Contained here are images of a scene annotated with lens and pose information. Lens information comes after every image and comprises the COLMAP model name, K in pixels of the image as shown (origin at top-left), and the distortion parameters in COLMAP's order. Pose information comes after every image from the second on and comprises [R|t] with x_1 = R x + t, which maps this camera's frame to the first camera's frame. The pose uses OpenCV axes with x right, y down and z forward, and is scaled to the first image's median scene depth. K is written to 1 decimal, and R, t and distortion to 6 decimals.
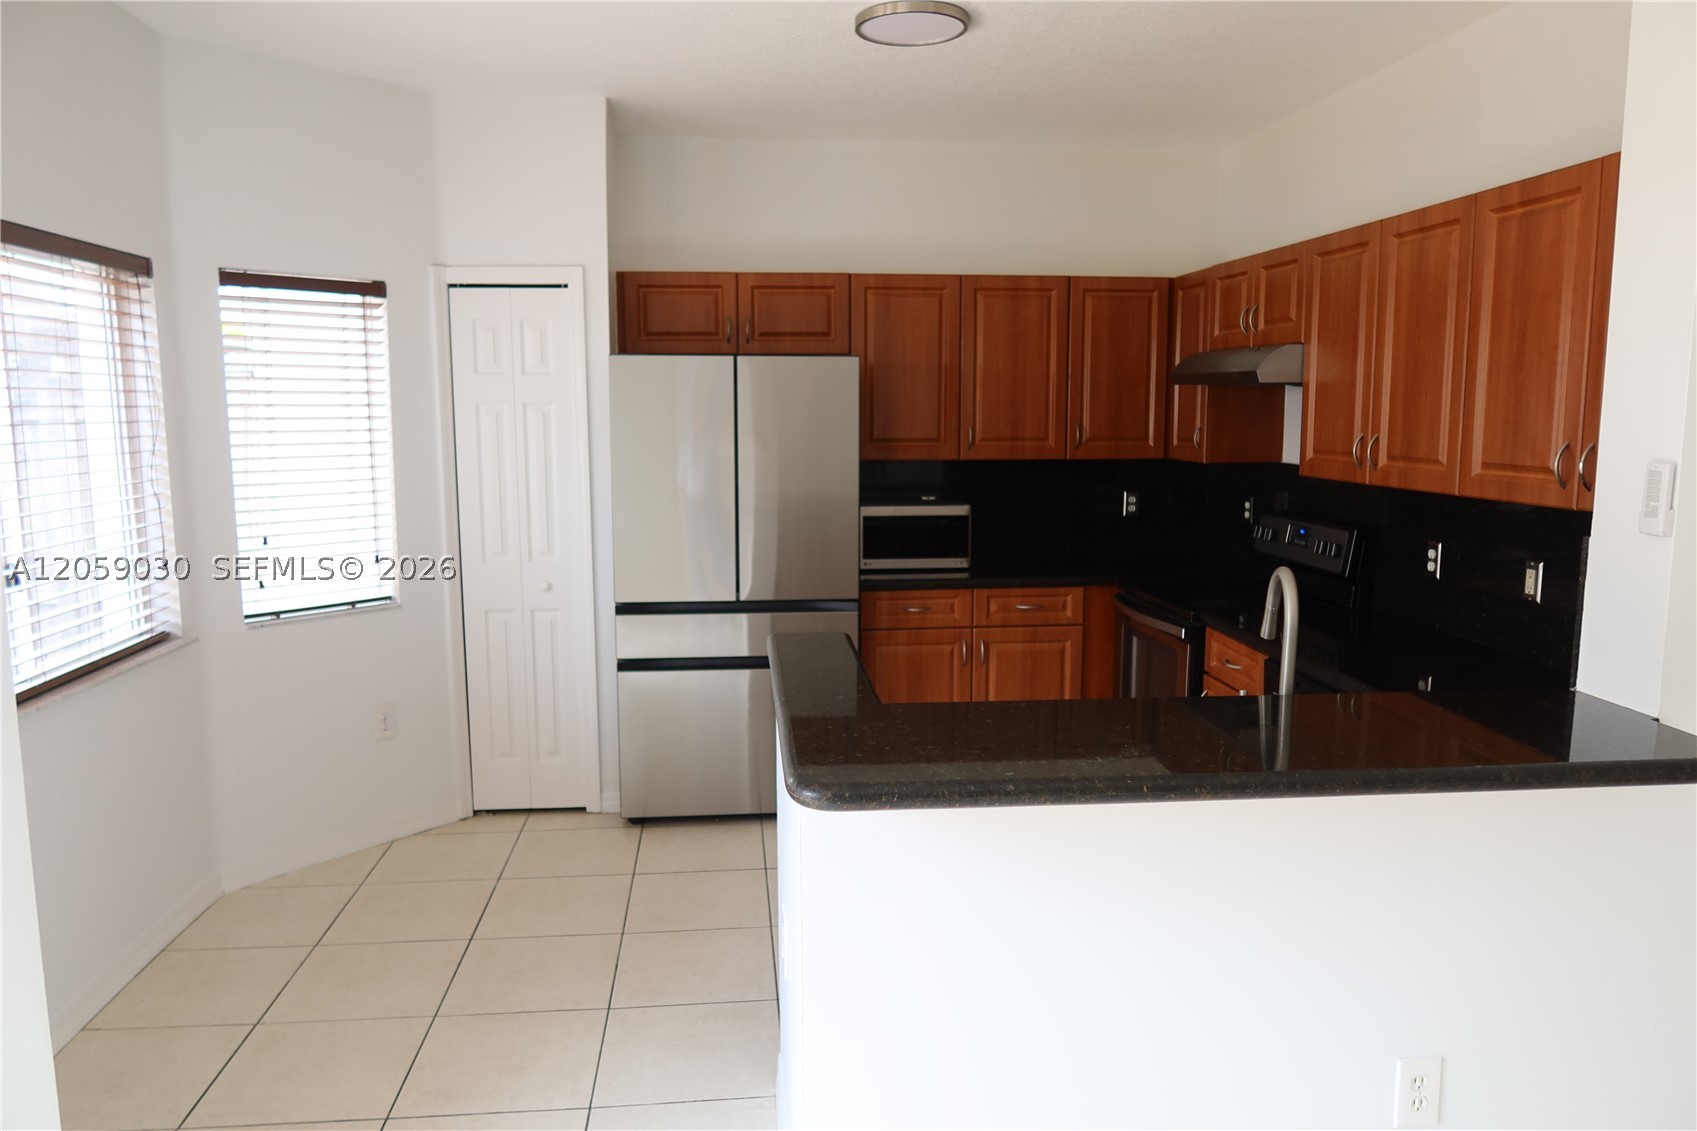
lens RADIAL K [[1167.9, 0, 848.5], [0, 1167.9, 565.5], [0, 0, 1]] dist [0.000379, 0.000322]
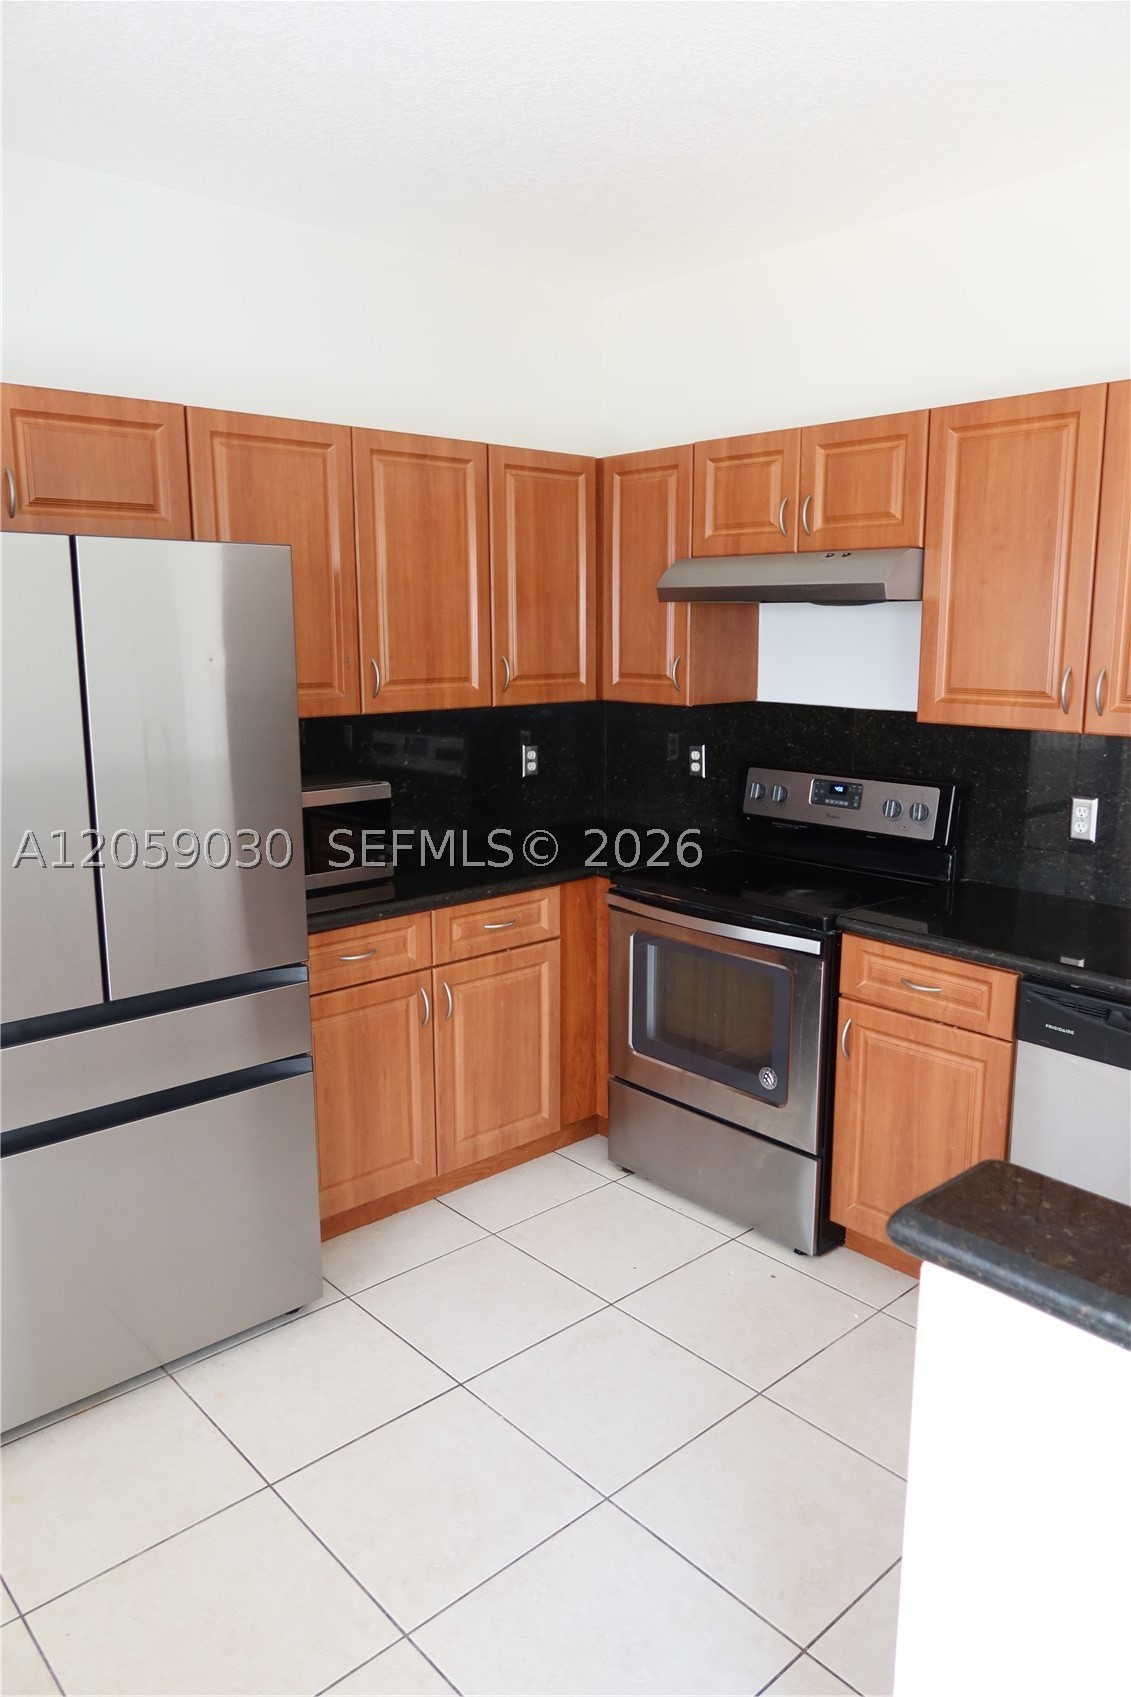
lens RADIAL K [[1167.9, 0, 538.5], [0, 1167.9, 843.9], [0, 0, 1]] dist [0.000379, 0.000322]
pose [[0.812132, -0.108795, 0.573240, -0.215522], [0.081437, 0.993981, 0.073273, -0.060040], [-0.577762, -0.012824, 0.816105, 0.418542]]
